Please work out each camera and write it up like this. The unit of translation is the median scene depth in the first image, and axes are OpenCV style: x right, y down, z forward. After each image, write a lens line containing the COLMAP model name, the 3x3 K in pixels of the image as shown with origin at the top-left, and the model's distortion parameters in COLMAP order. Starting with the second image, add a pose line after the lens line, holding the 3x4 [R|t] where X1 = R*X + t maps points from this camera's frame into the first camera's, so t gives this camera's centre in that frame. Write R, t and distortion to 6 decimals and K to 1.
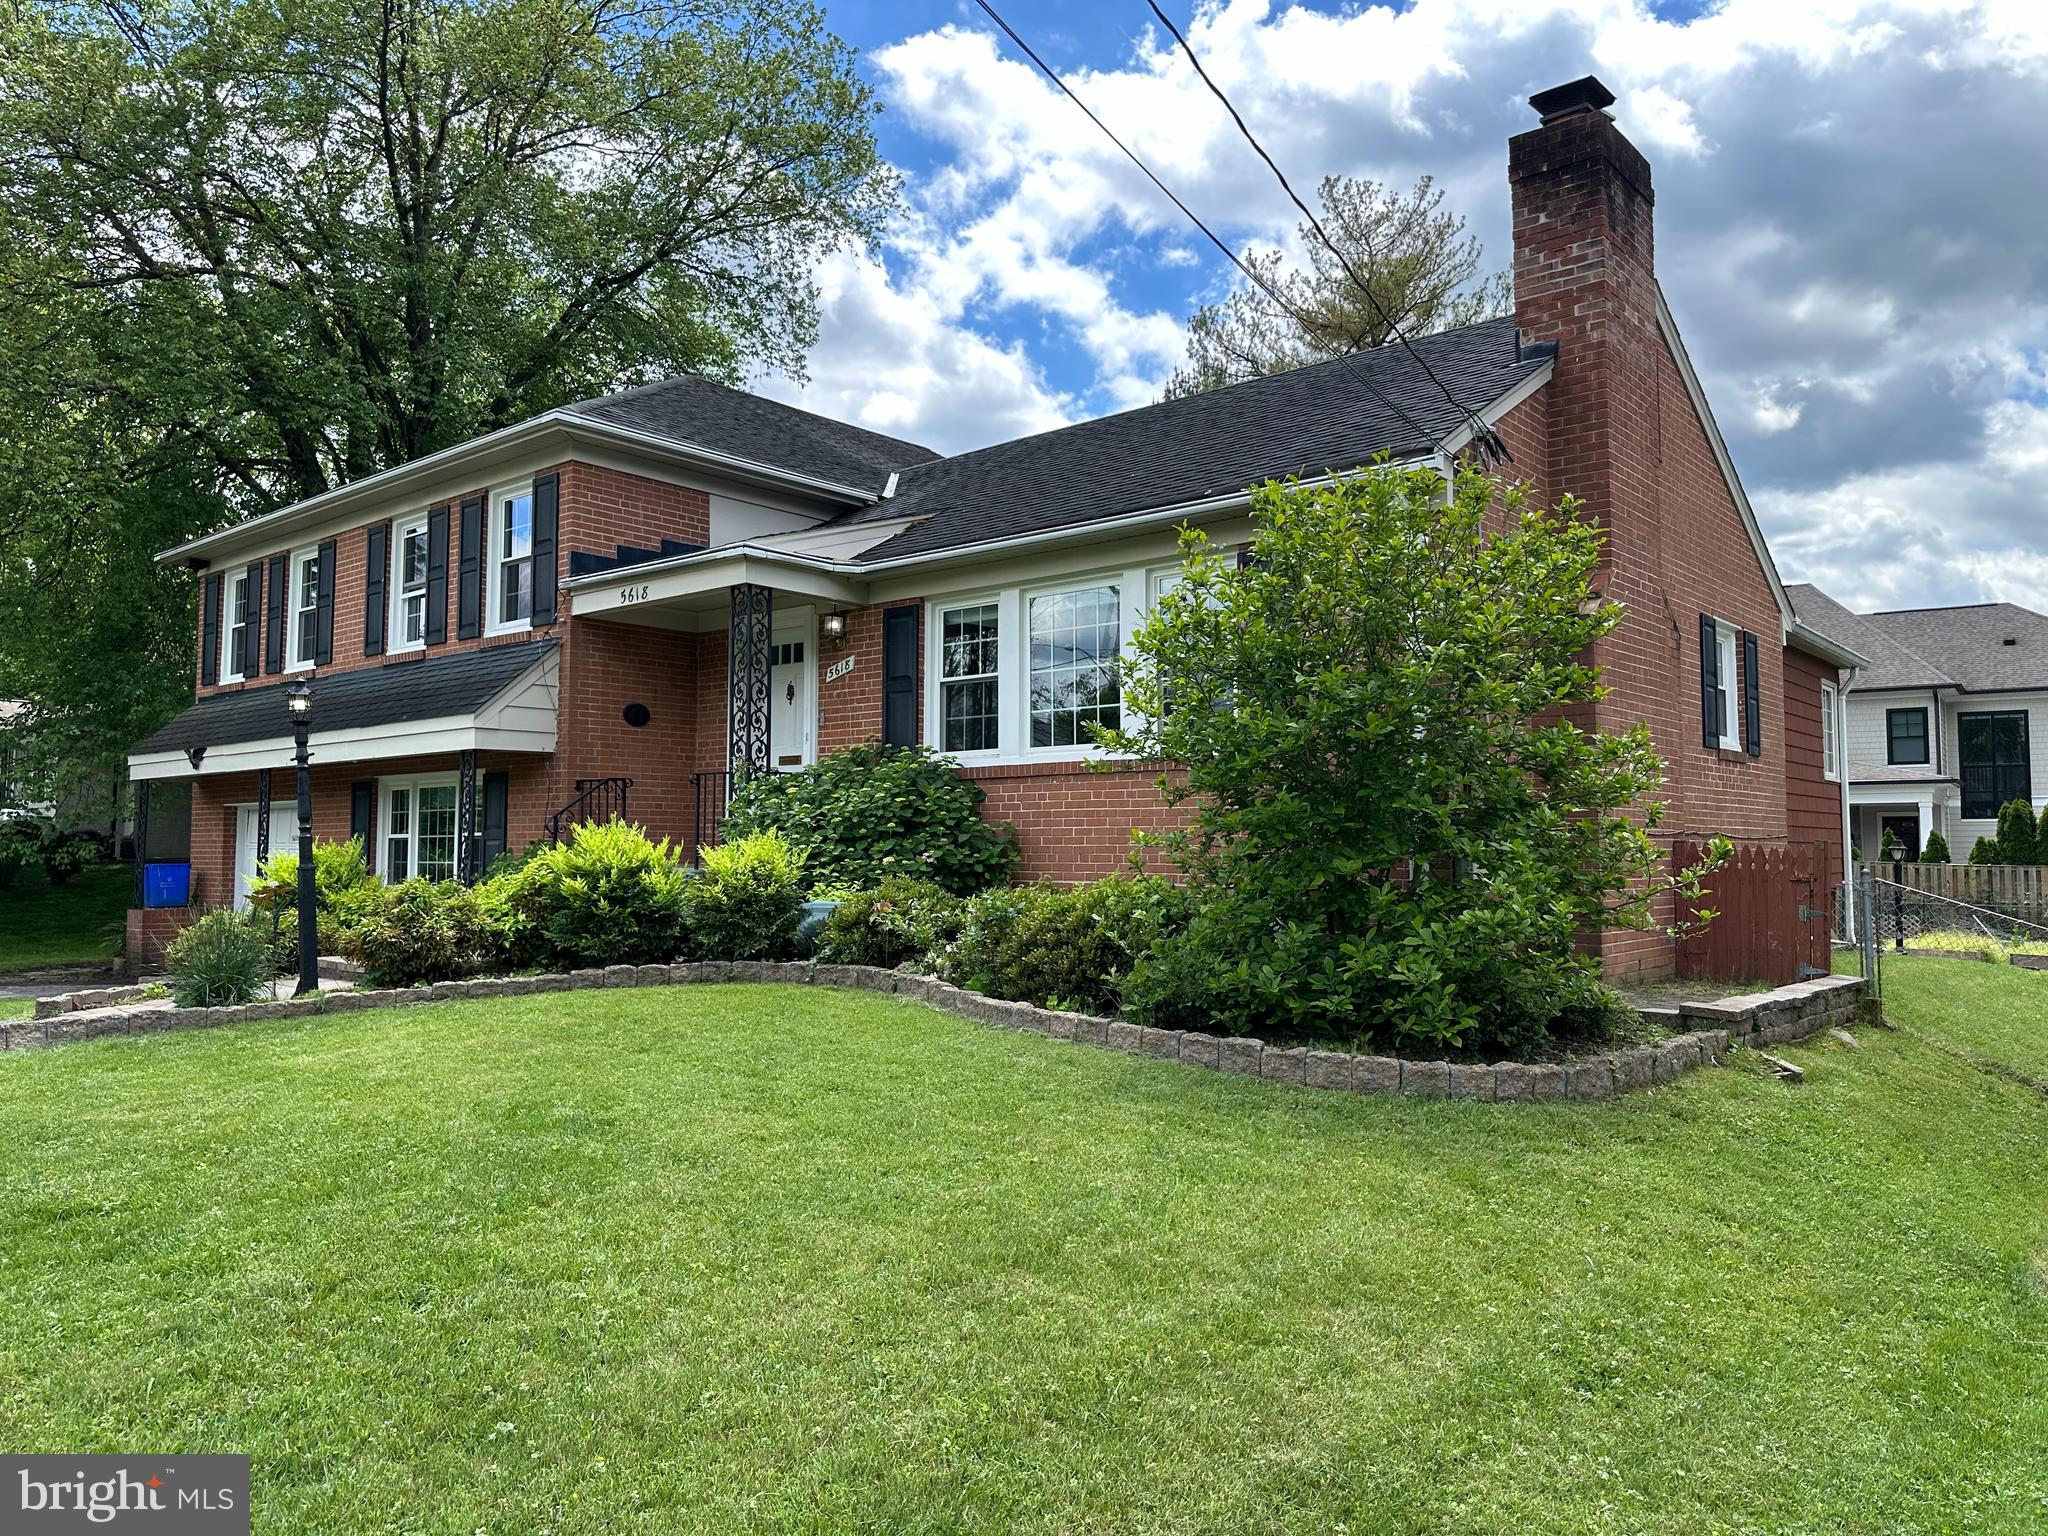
lens RADIAL K [[1446.7, 0, 1031.9], [0, 1446.7, 755.9], [0, 0, 1]] dist [0.067427, -0.063993]
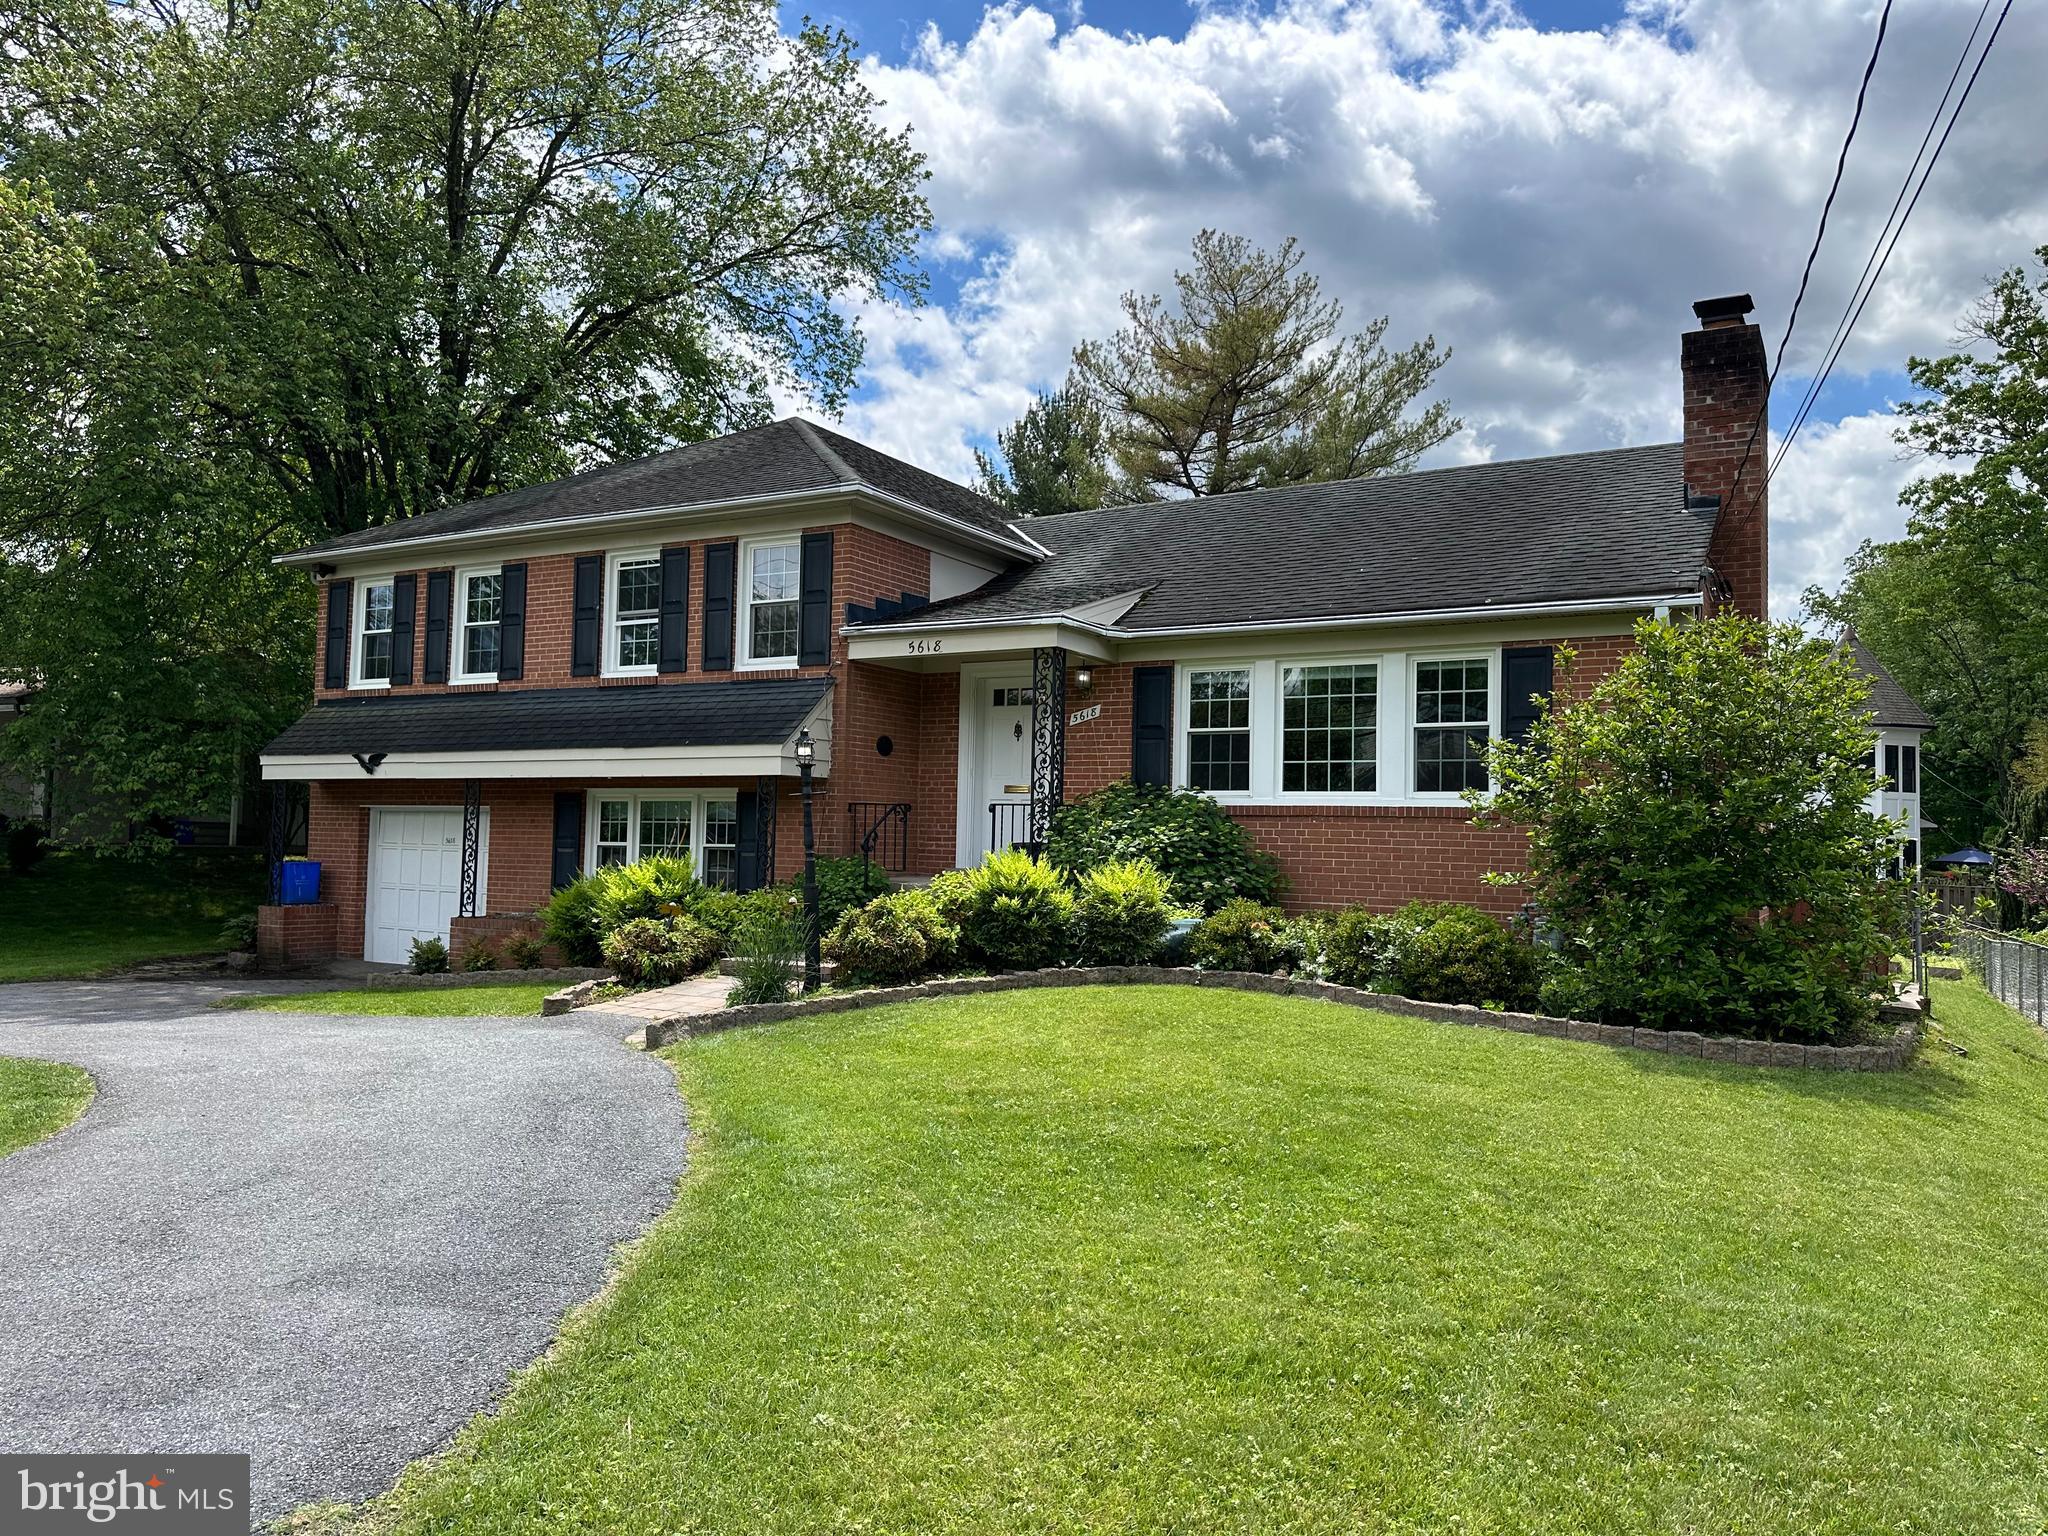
lens RADIAL K [[1446.7, 0, 1022.5], [0, 1446.7, 772.2], [0, 0, 1]] dist [0.067427, -0.063993]
pose [[0.982741, 0.028267, 0.182817, -0.413392], [-0.031840, 0.999355, 0.016637, -0.033128], [-0.182228, -0.022170, 0.983006, -0.153206]]
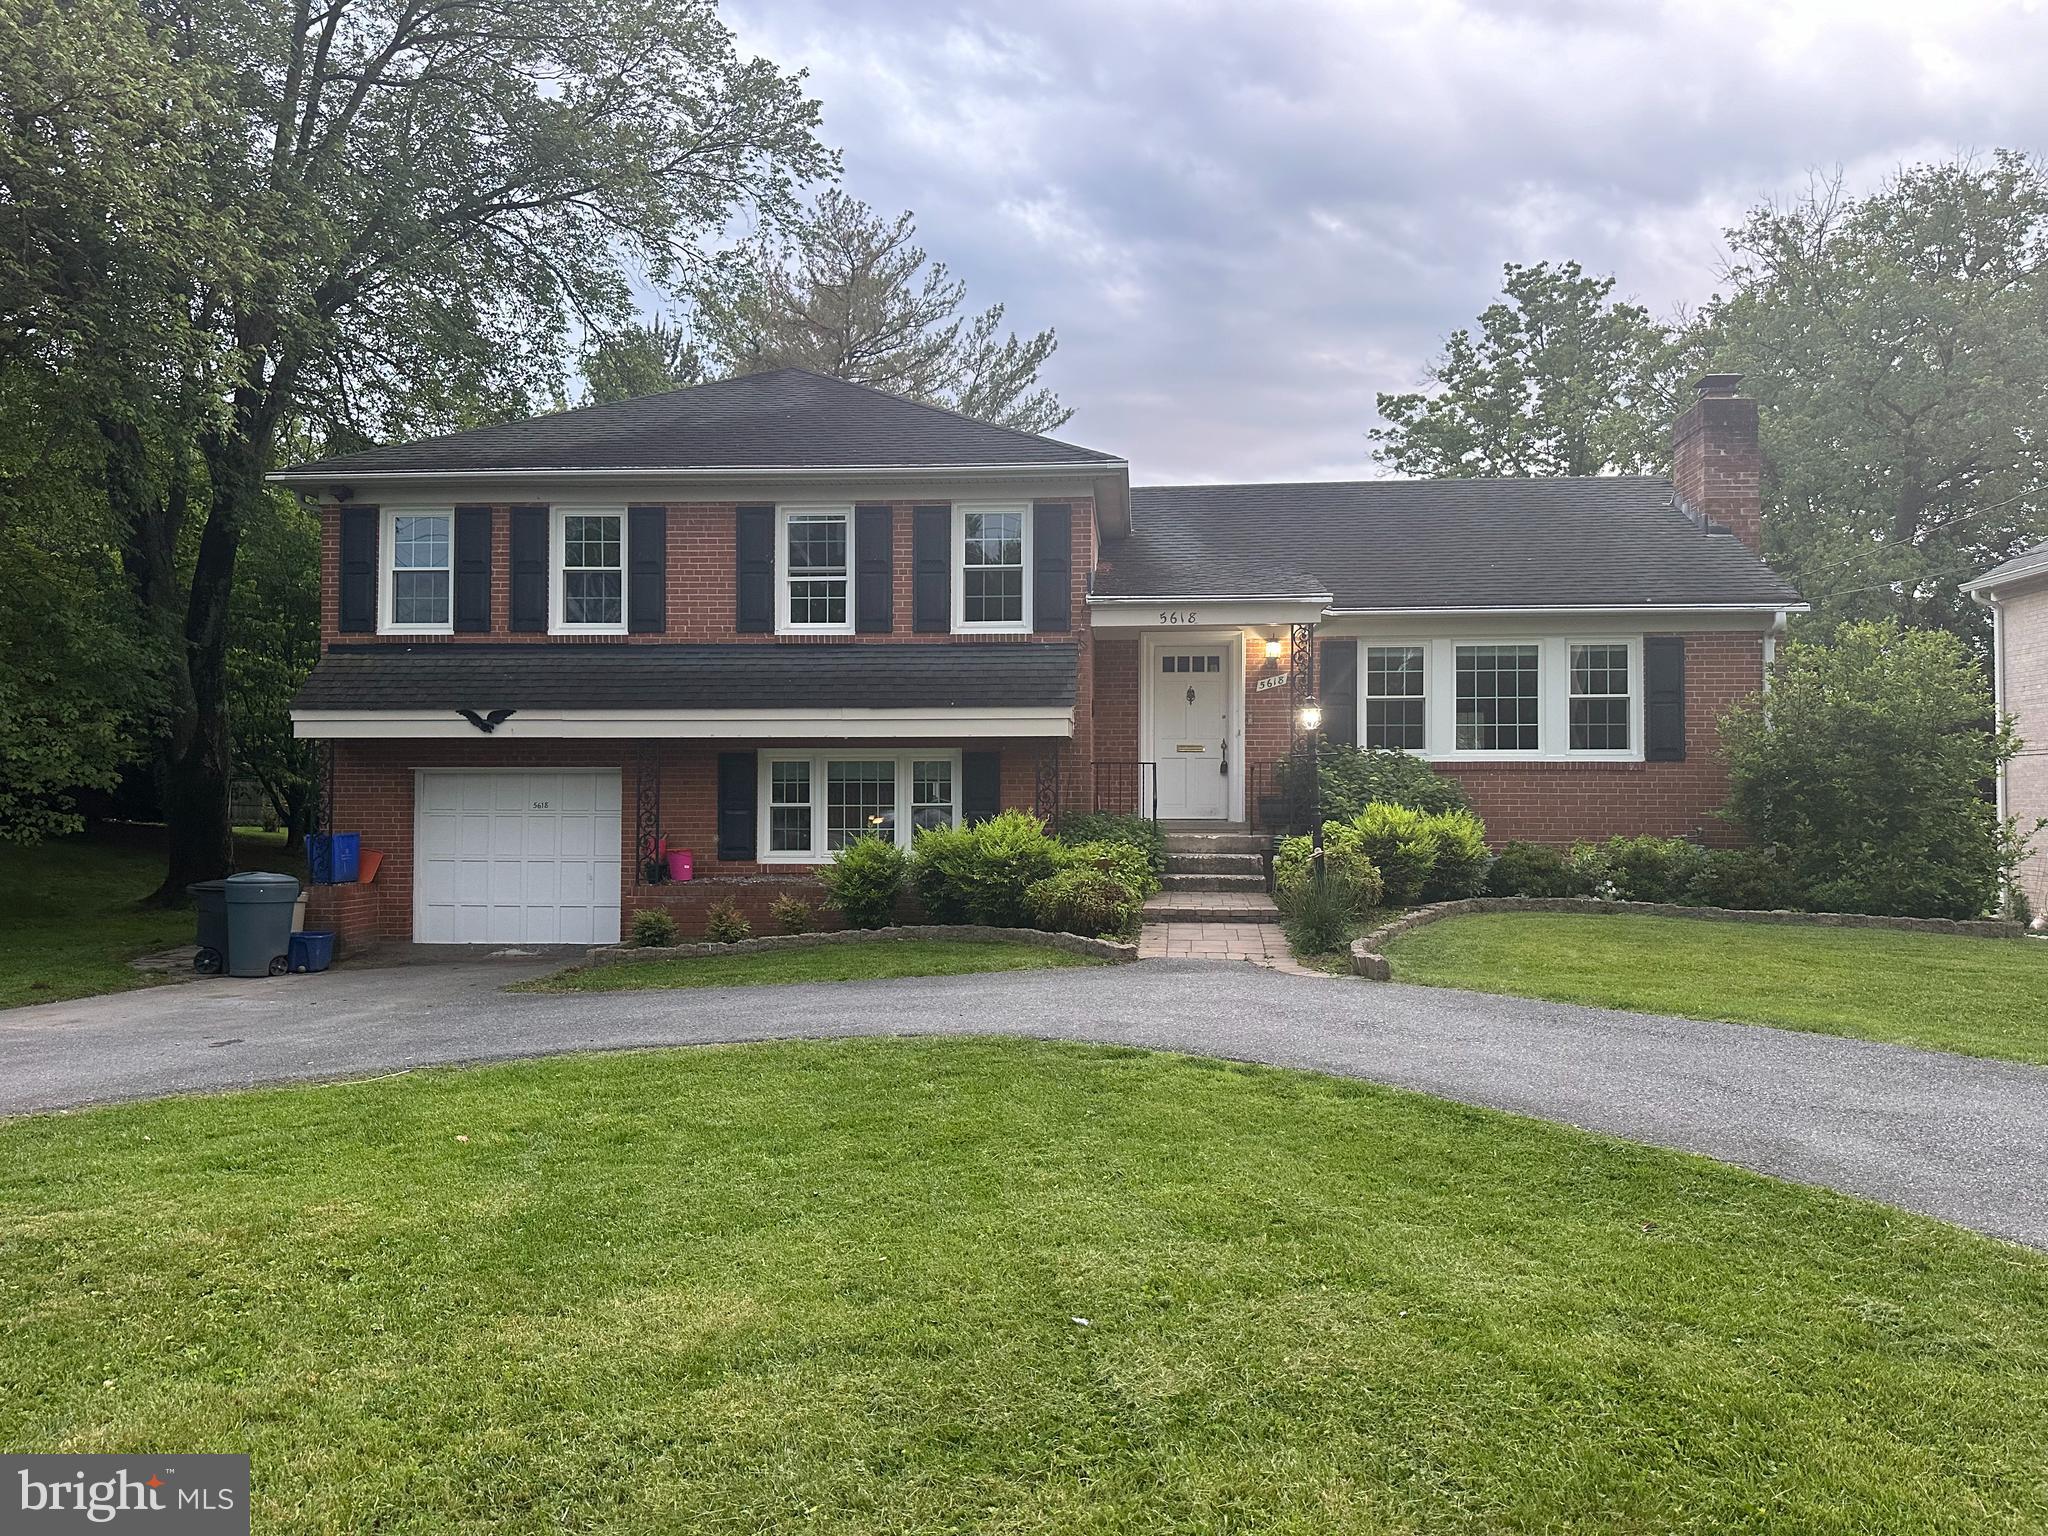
lens RADIAL K [[1446.7, 0, 1011.2], [0, 1446.7, 778.0], [0, 0, 1]] dist [0.067427, -0.063993]
pose [[0.811524, 0.010269, 0.584229, -1.152037], [-0.039192, 0.998551, 0.036887, -0.012839], [-0.583003, -0.052832, 0.810750, 0.058467]]
